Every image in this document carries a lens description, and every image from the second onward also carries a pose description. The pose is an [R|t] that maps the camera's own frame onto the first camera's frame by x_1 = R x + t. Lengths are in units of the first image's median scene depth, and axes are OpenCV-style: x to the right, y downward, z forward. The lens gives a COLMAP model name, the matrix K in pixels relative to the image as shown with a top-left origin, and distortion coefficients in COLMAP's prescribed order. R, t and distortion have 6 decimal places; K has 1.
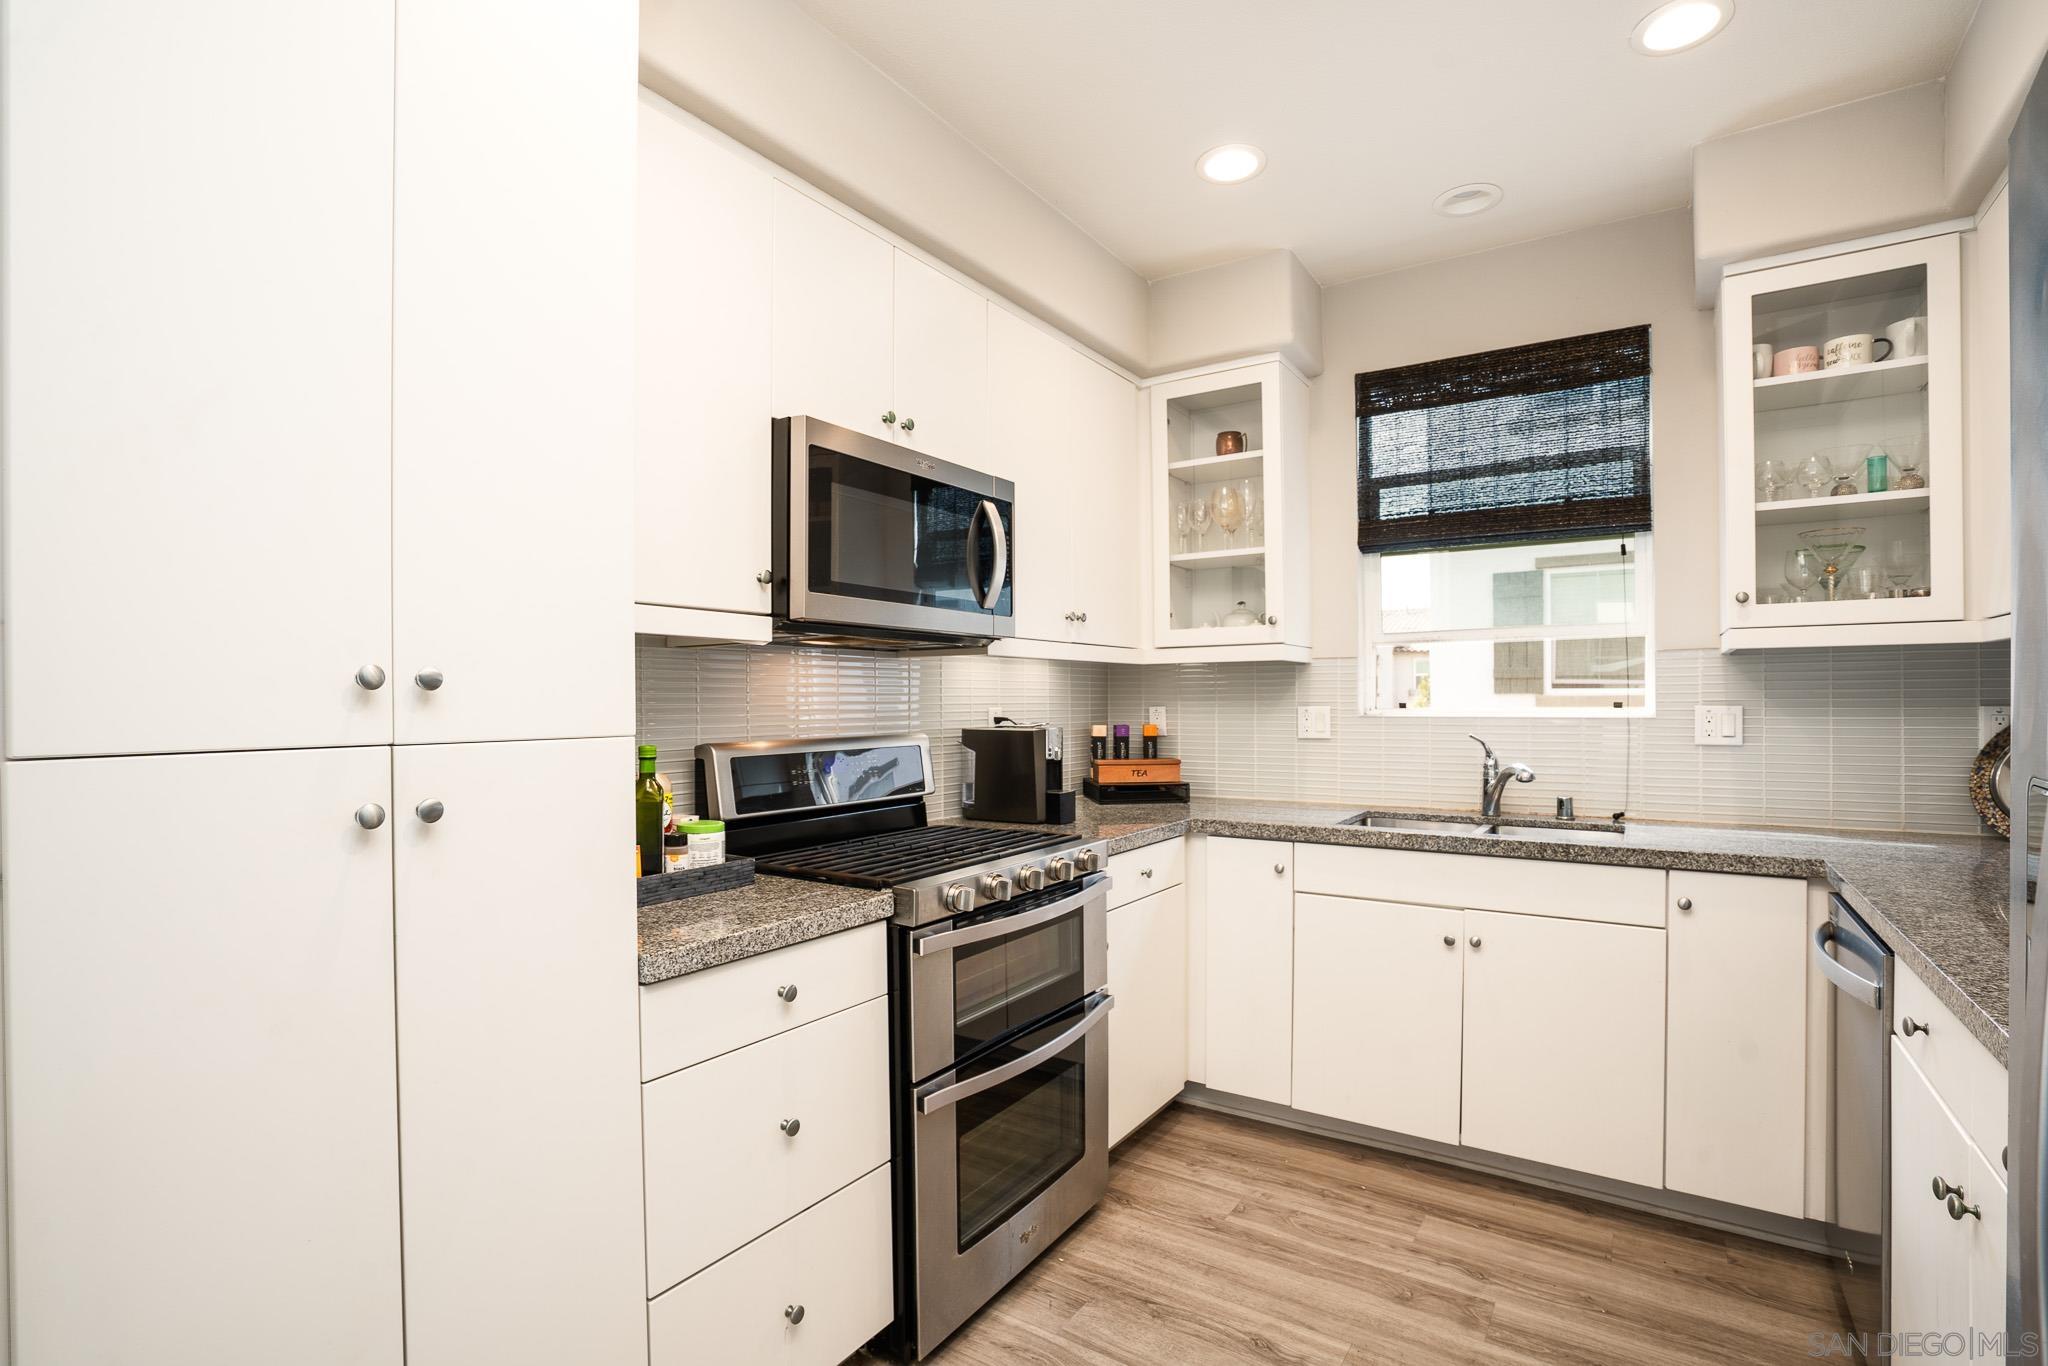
lens RADIAL K [[965.5, 0, 1027.1], [0, 965.5, 699.8], [0, 0, 1]] dist [-0.062608, 0.023119]
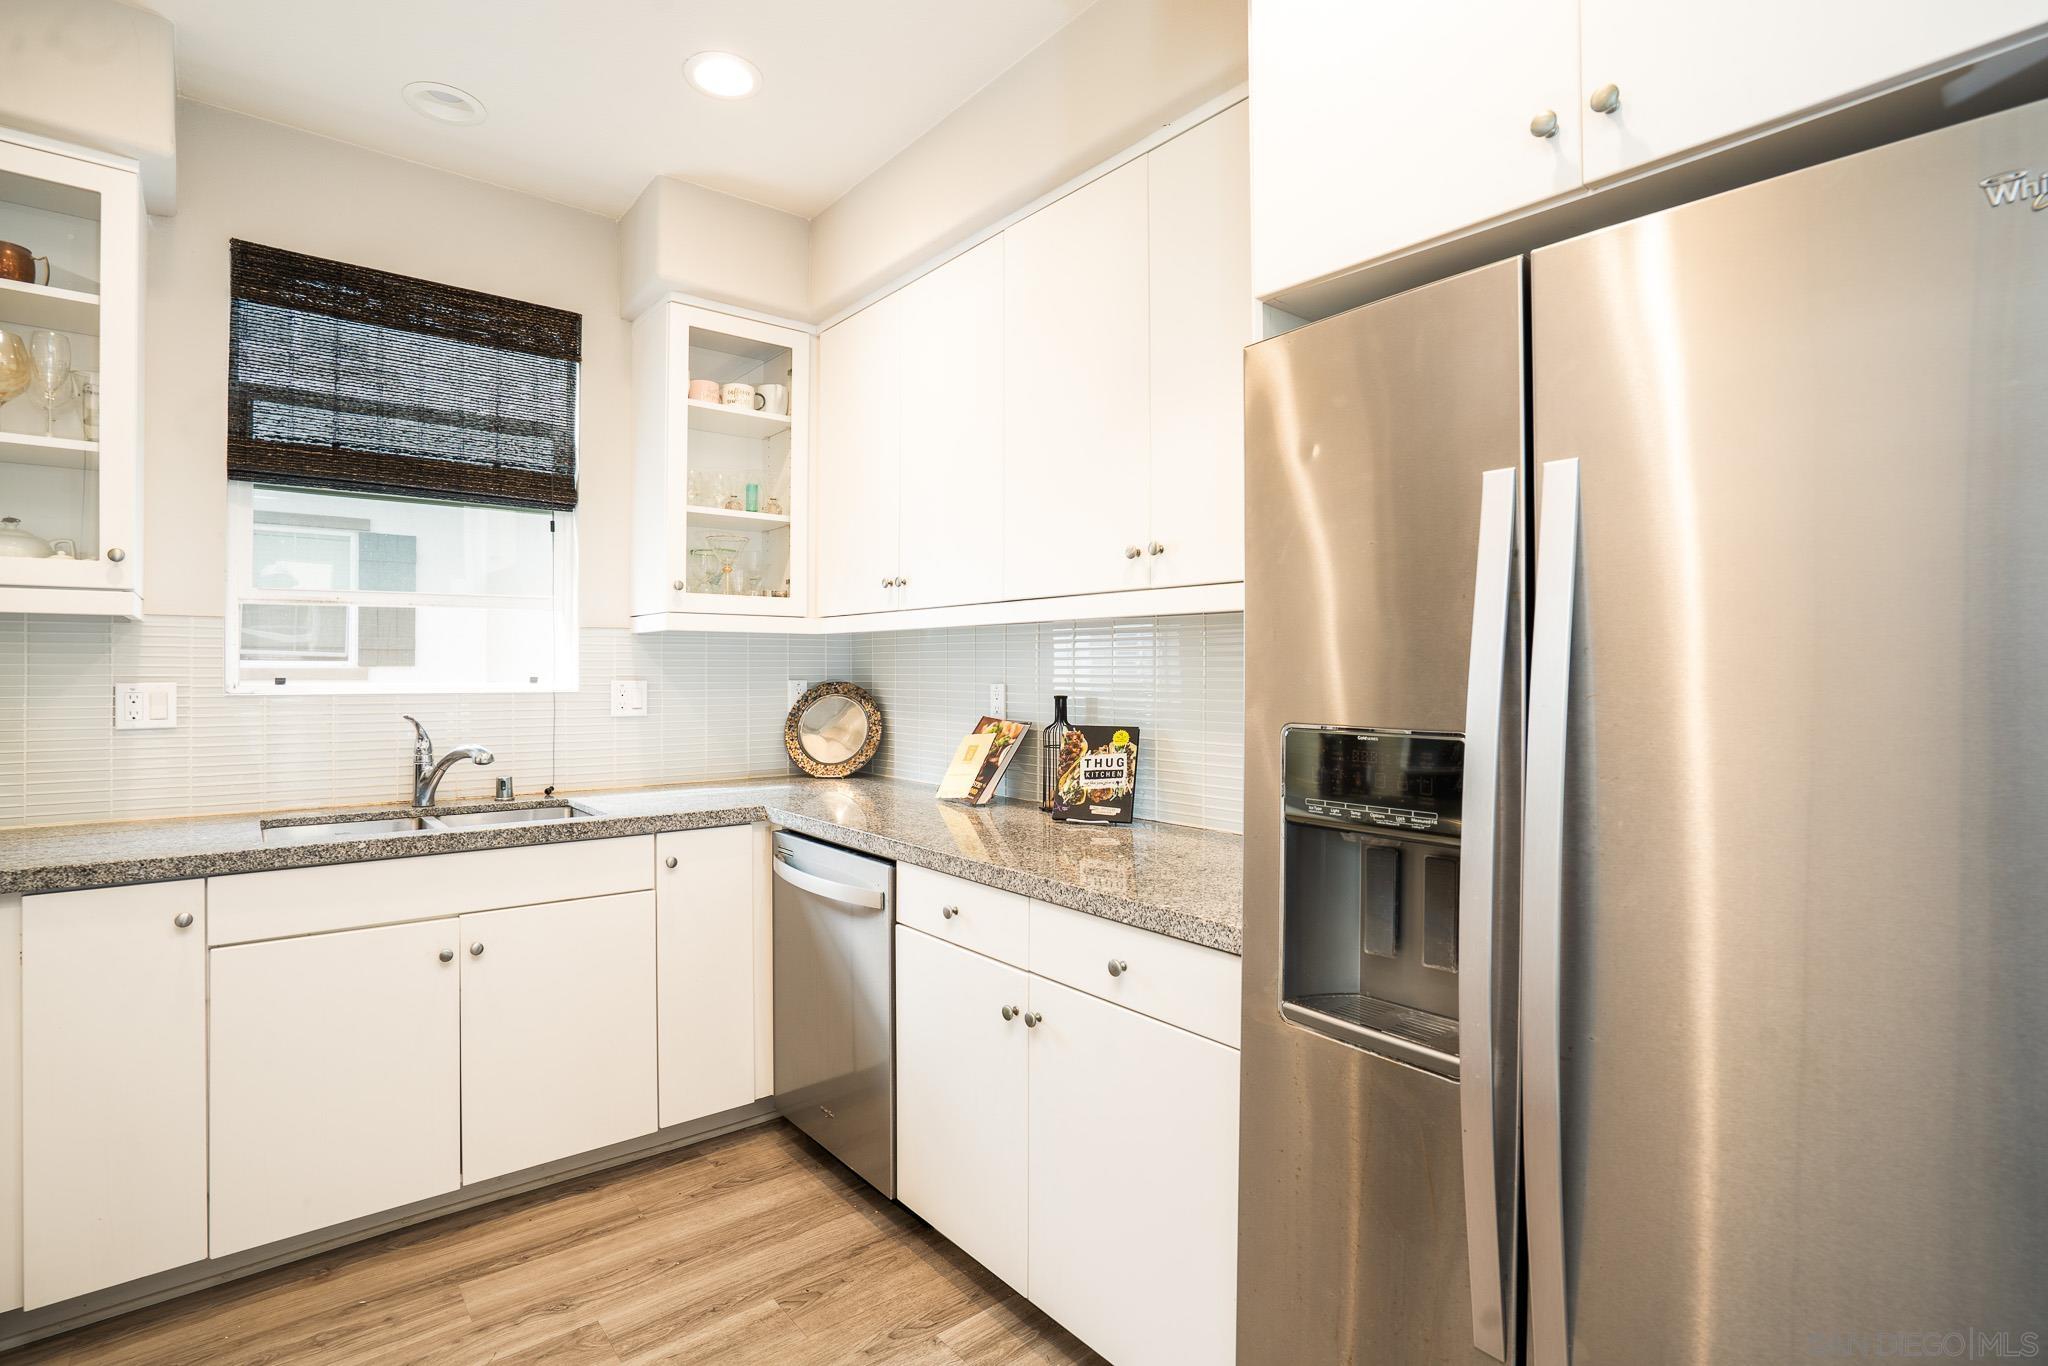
lens RADIAL K [[955.7, 0, 1019.1], [0, 955.7, 668.0], [0, 0, 1]] dist [-0.060131, 0.020712]
pose [[0.292115, 0.009301, 0.956338, -0.200080], [-0.002196, 0.999957, -0.009055, 0.000581], [-0.956381, 0.000545, 0.292122, 0.247268]]
